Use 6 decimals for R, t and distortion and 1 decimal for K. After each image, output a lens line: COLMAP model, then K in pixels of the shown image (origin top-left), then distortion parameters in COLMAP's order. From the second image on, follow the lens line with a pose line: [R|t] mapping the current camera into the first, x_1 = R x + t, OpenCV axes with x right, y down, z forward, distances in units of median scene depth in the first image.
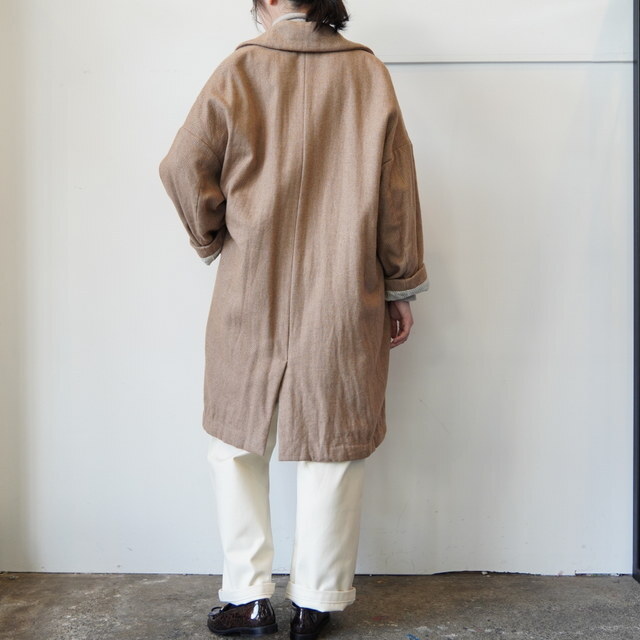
lens RADIAL K [[829.3, 0, 323.4], [0, 829.3, 319.7], [0, 0, 1]] dist [-0.061611, 0.000000]
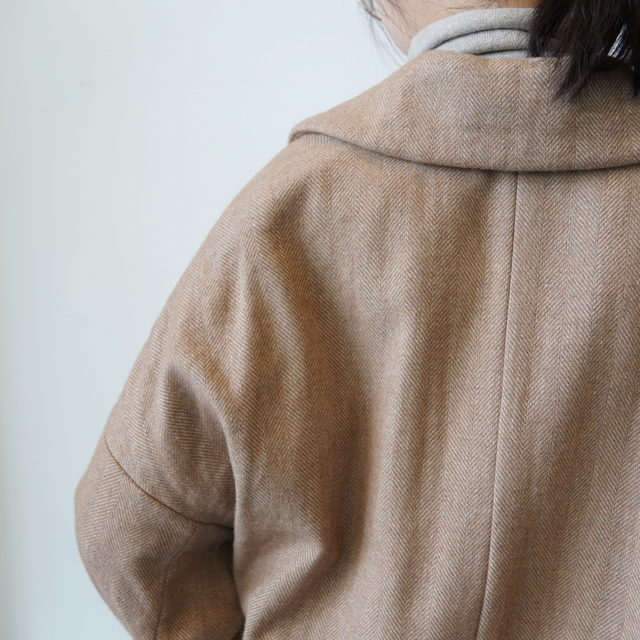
lens RADIAL K [[829.3, 0, 321.6], [0, 829.3, 317.7], [0, 0, 1]] dist [-0.061611, 0.000000]
pose [[0.969602, 0.056922, -0.237973, -0.014910], [-0.009005, 0.980207, 0.197771, -0.292396], [0.244521, -0.189616, 0.950923, 0.629201]]
